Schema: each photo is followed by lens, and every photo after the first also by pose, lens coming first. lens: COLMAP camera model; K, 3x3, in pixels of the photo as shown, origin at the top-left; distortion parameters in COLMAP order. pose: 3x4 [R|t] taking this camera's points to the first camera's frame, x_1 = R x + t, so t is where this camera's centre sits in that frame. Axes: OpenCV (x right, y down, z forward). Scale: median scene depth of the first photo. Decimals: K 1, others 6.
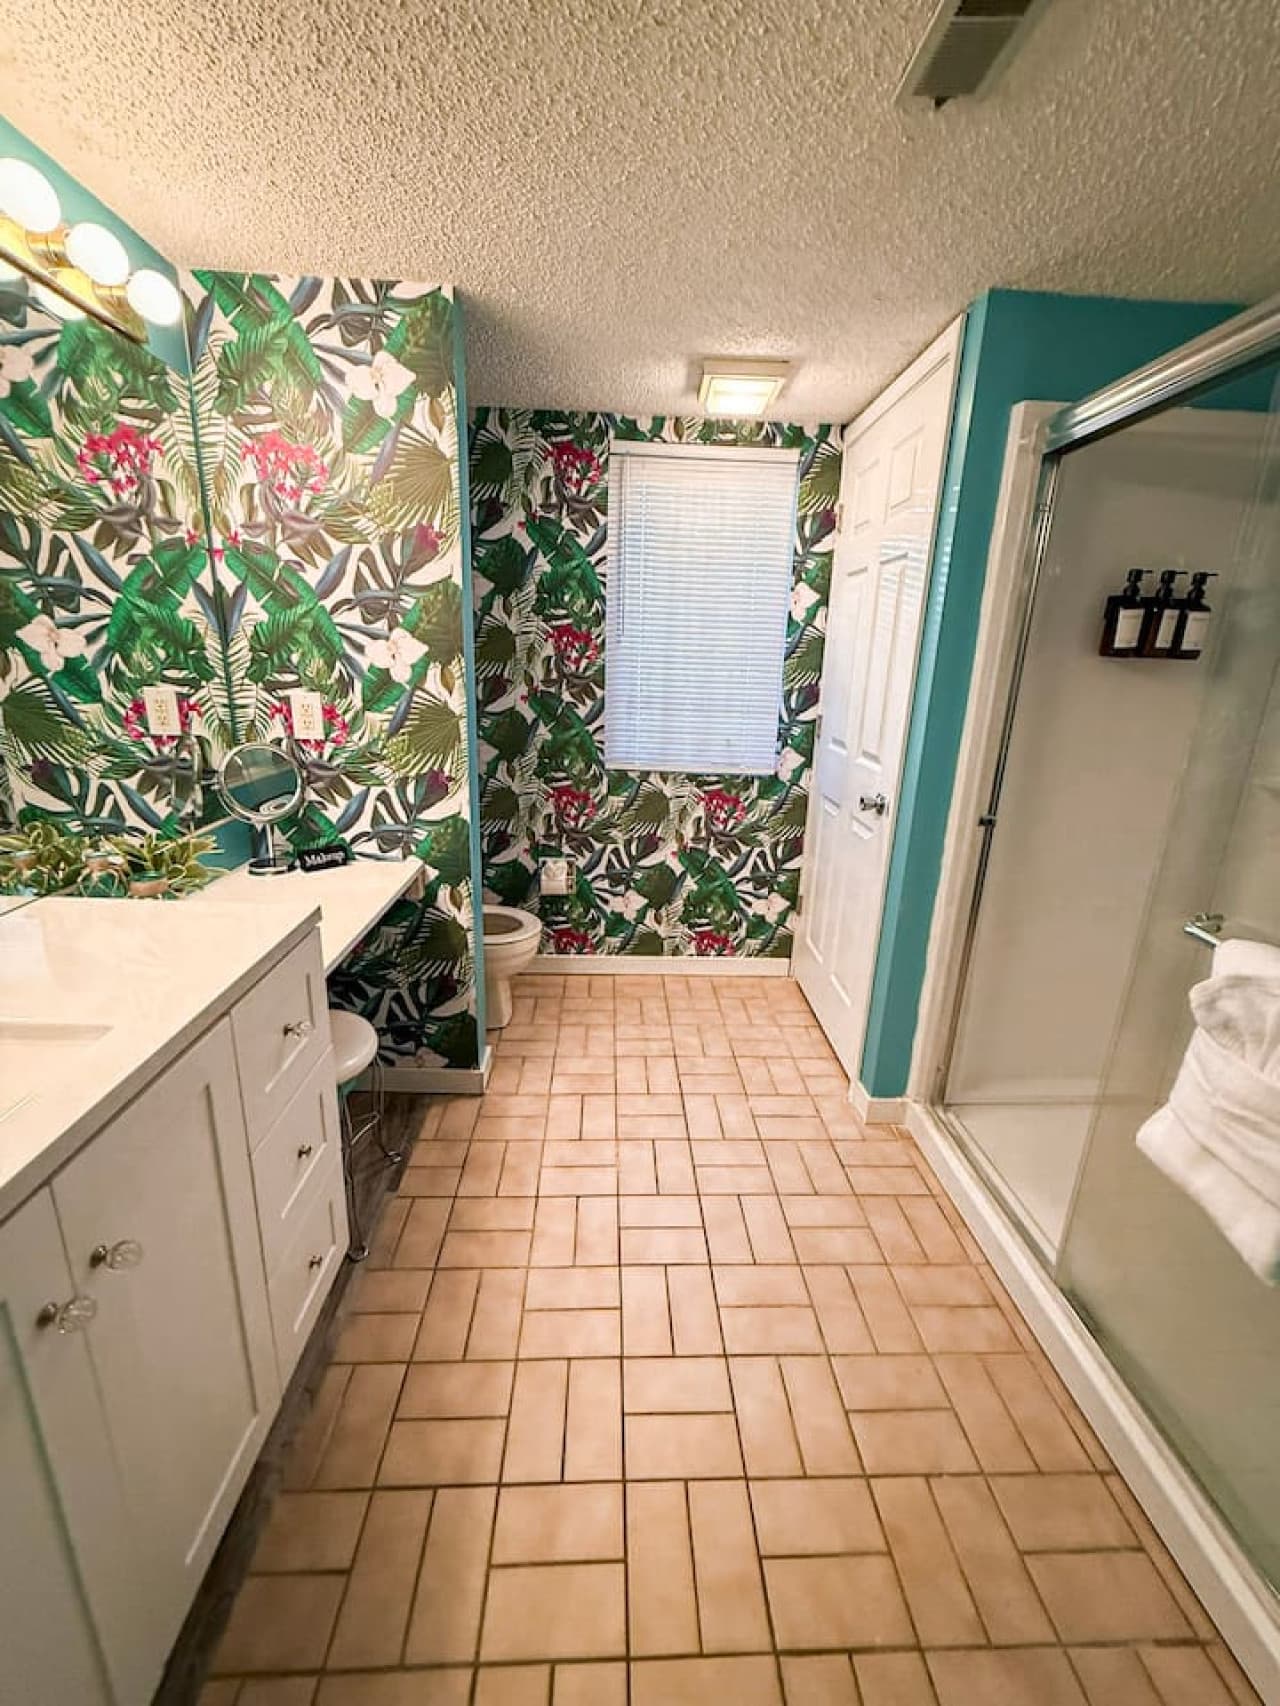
lens RADIAL K [[673.0, 0, 641.4], [0, 673.0, 840.7], [0, 0, 1]] dist [-0.000659, -0.000129]
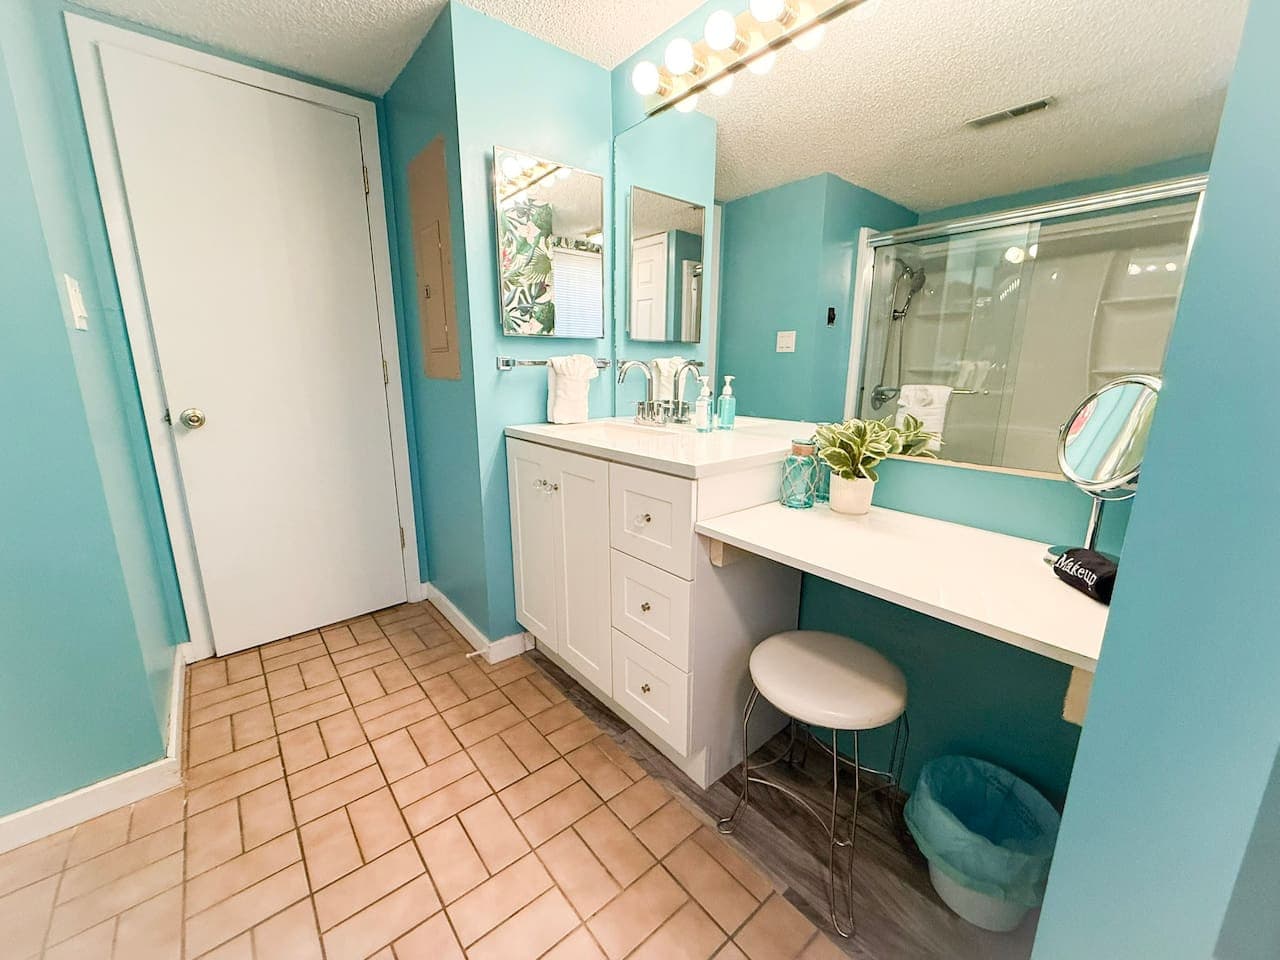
lens RADIAL K [[505.0, 0, 633.0], [0, 505.0, 480.4], [0, 0, 1]] dist [-0.000659, -0.000129]
pose [[-0.795811, 0.104129, -0.596526, 0.100711], [-0.186564, 0.895024, 0.405125, -0.147969], [0.576090, 0.433693, -0.692843, 1.046926]]
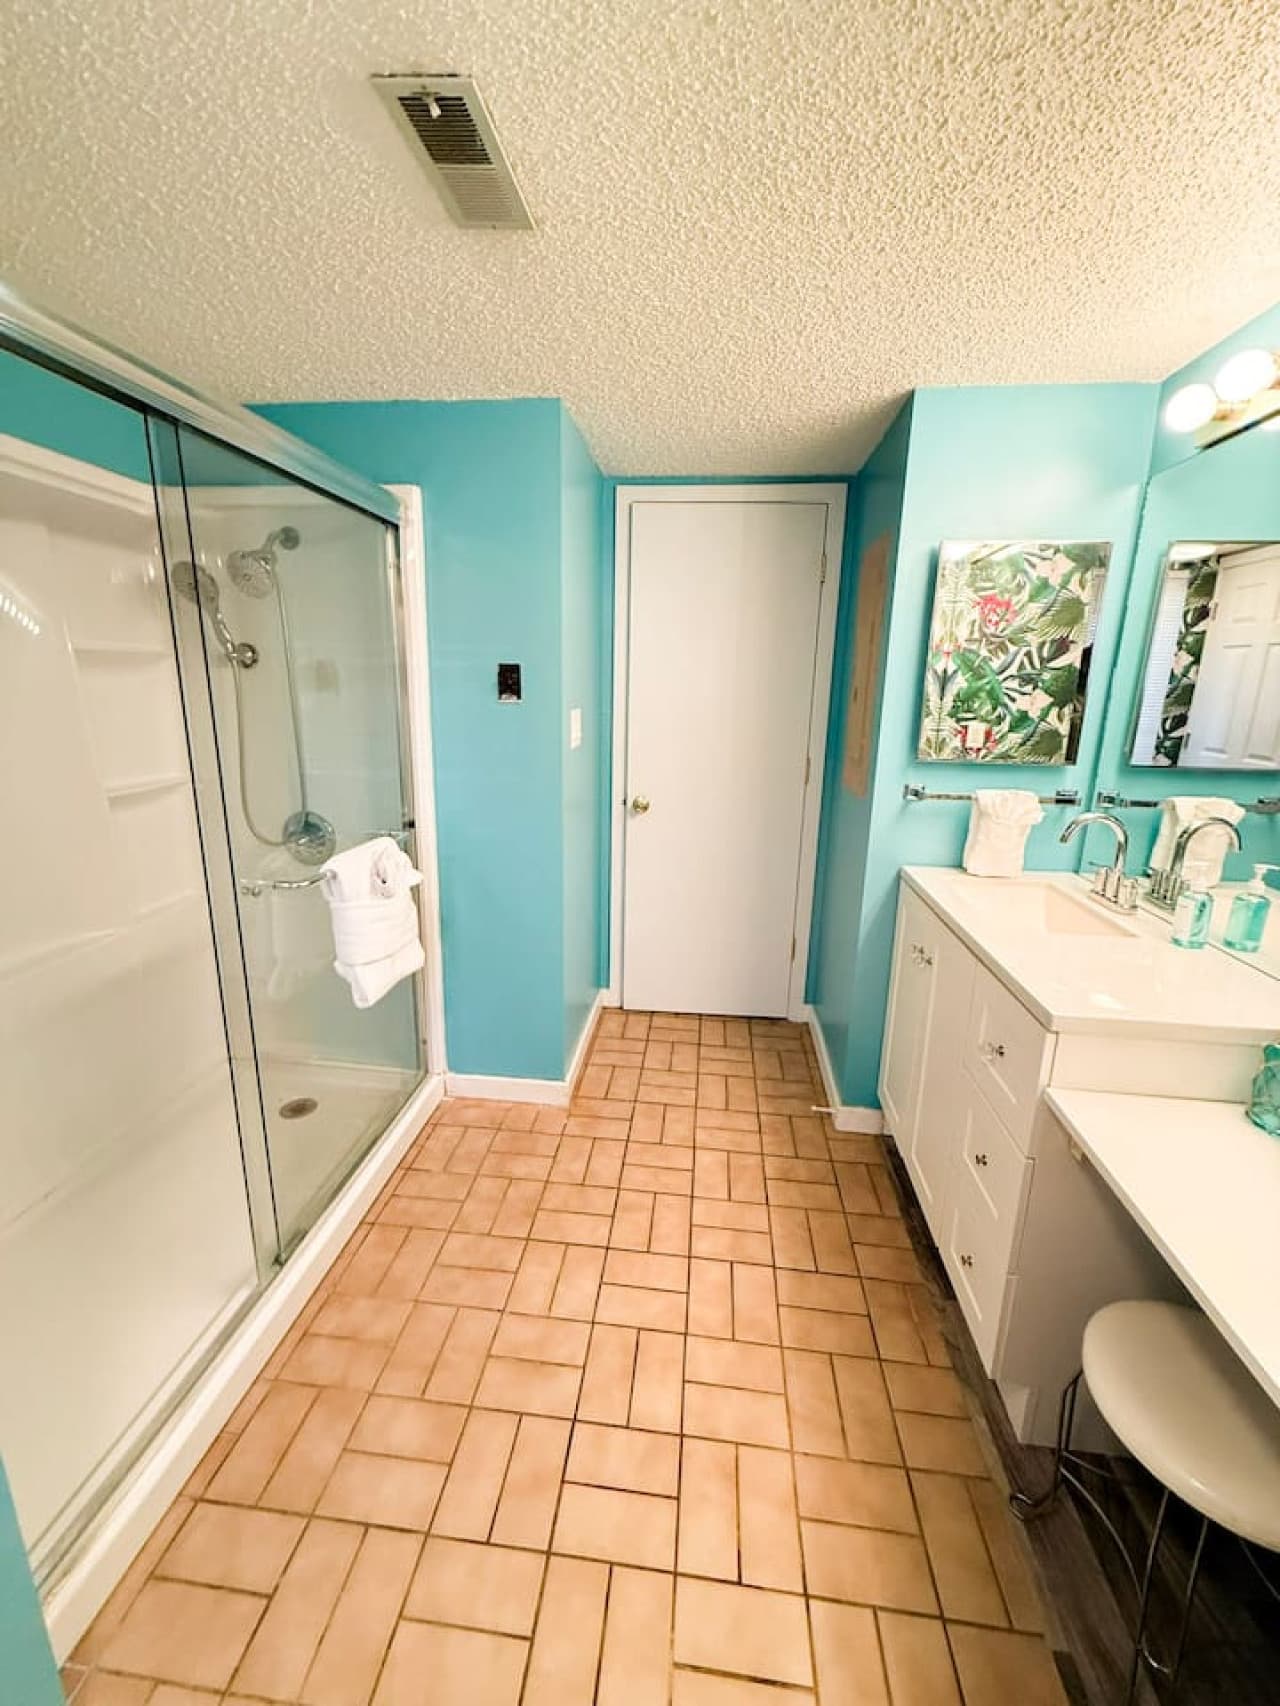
lens RADIAL K [[673.0, 0, 642.3], [0, 673.0, 847.9], [0, 0, 1]] dist [-0.000659, -0.000129]
pose [[-0.987166, -0.084554, 0.135476, -0.030264], [-0.007552, 0.872100, 0.489269, -0.346795], [-0.159518, 0.481966, -0.861547, 1.160802]]
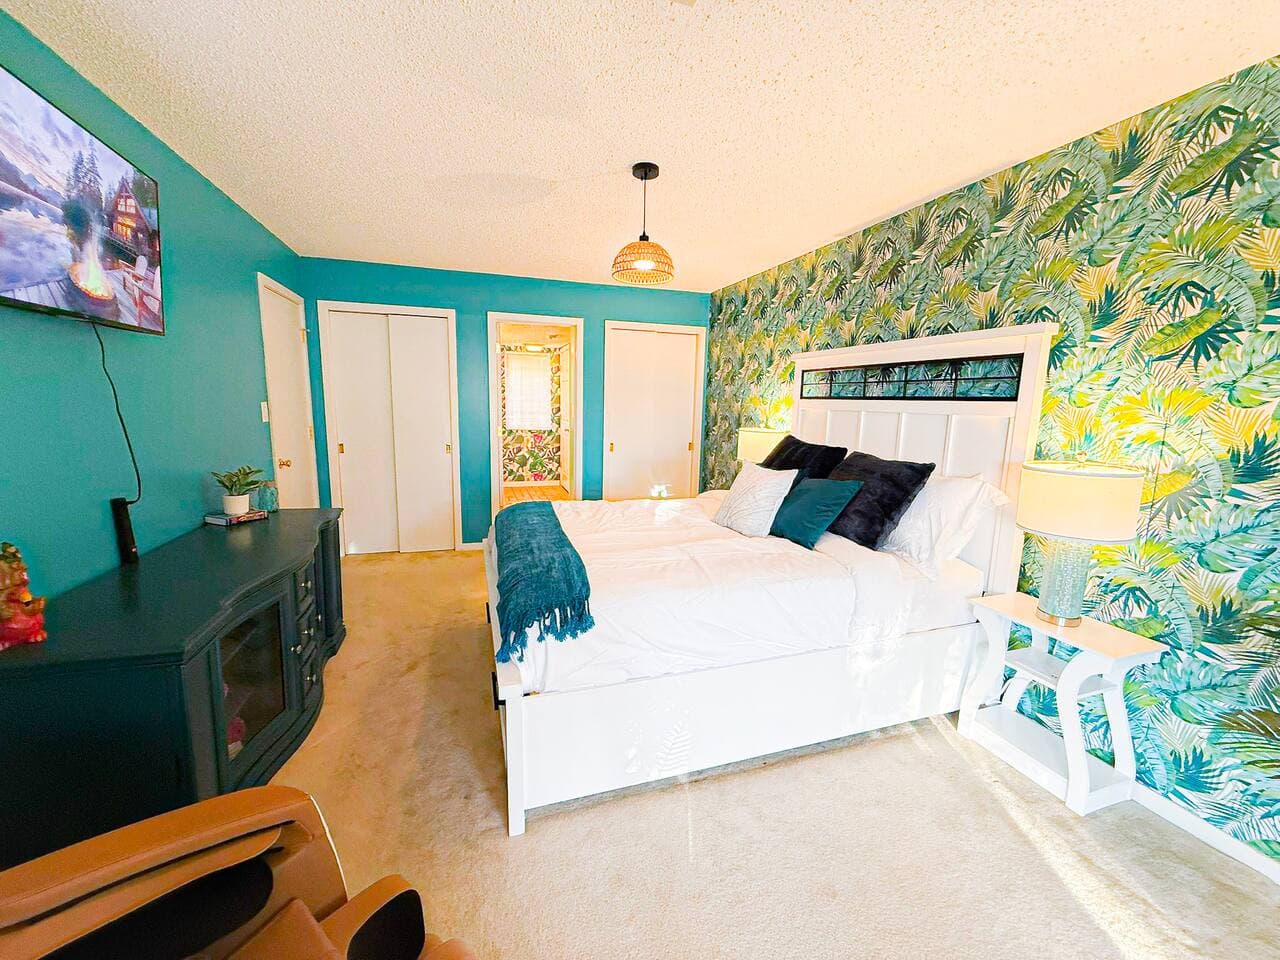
lens RADIAL K [[505.0, 0, 636.7], [0, 505.0, 486.9], [0, 0, 1]] dist [-0.000659, -0.000129]
pose [[0.961809, -0.055333, 0.268072, -0.200778], [0.080419, 0.993257, -0.083512, 0.804778], [-0.261643, 0.101881, 0.959772, -2.978522]]
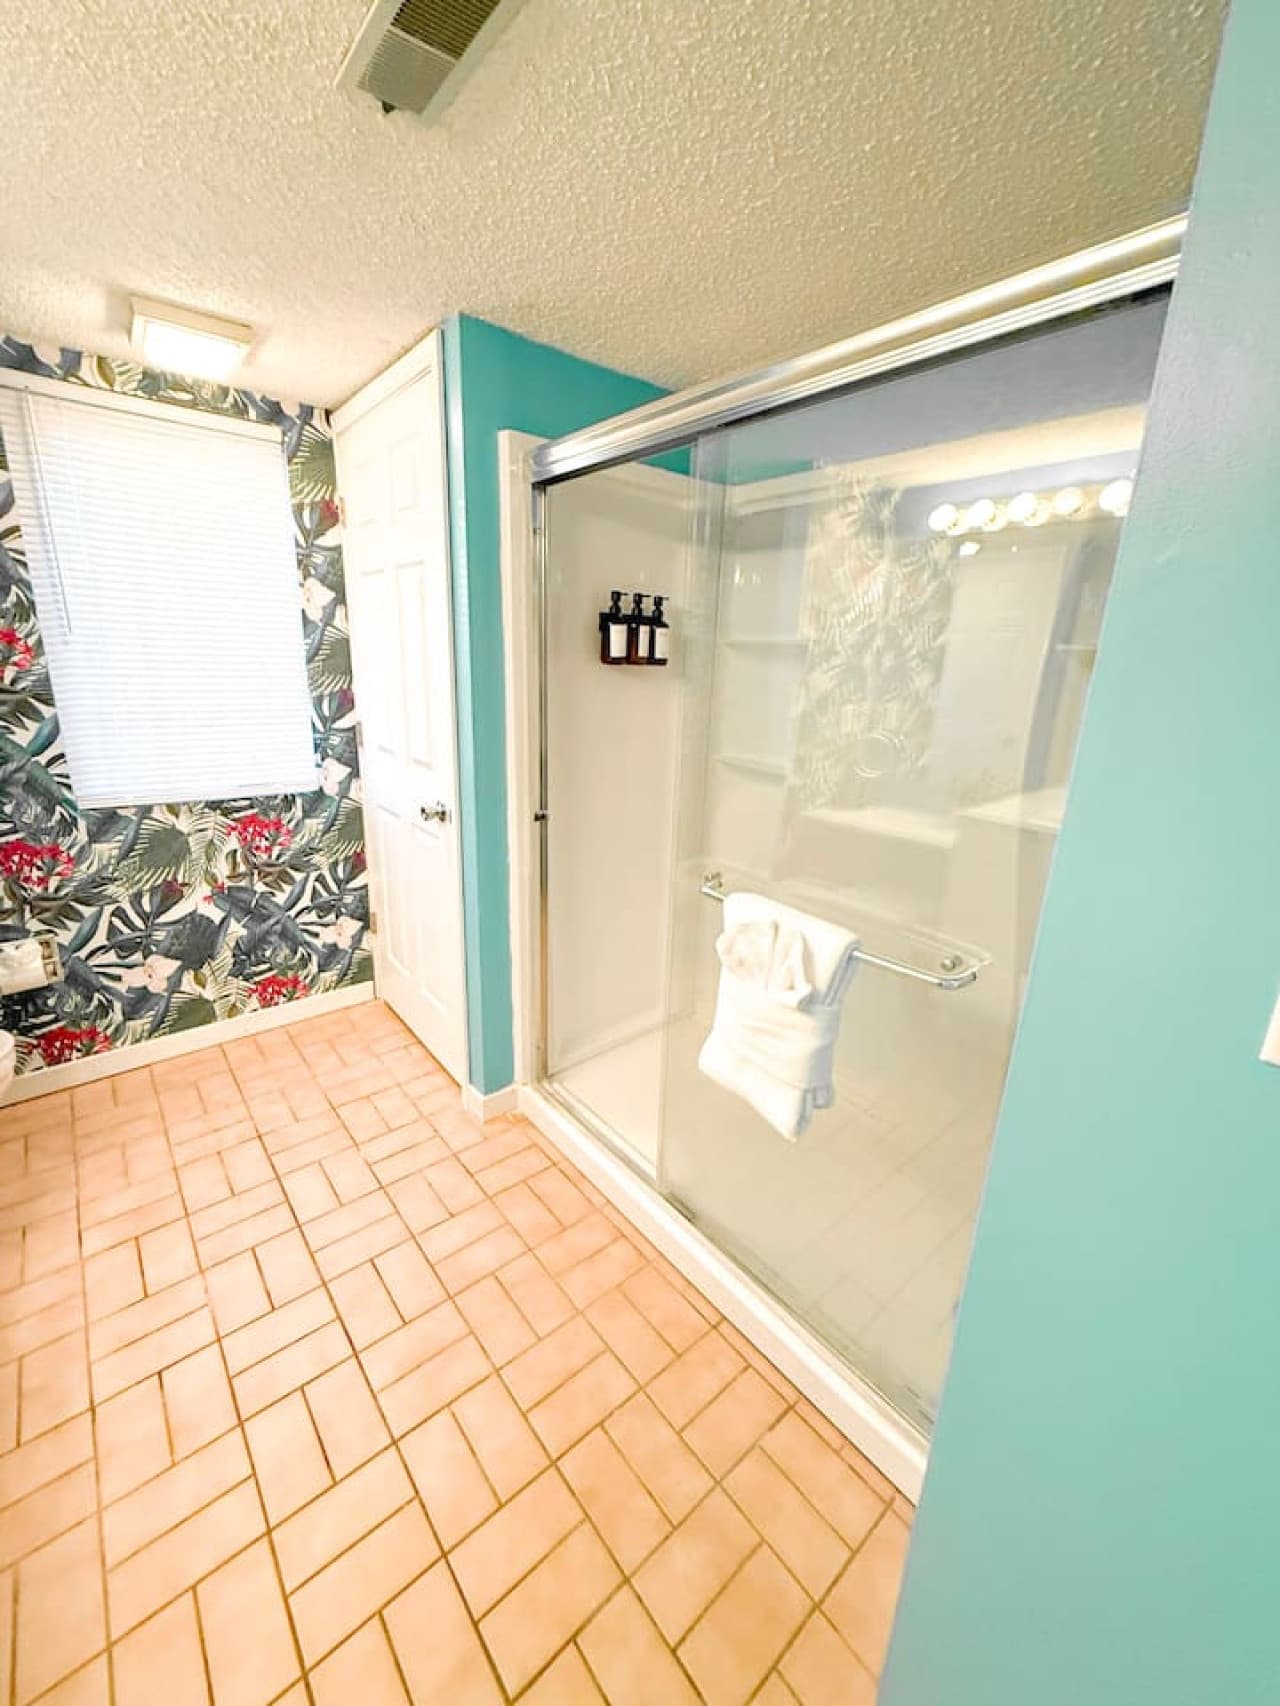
lens RADIAL K [[673.0, 0, 639.8], [0, 673.0, 842.1], [0, 0, 1]] dist [-0.000659, -0.000129]
pose [[0.791384, -0.169363, 0.587390, -0.007476], [0.158238, 0.984861, 0.070774, -0.038301], [-0.590484, 0.036938, 0.806203, 0.025201]]
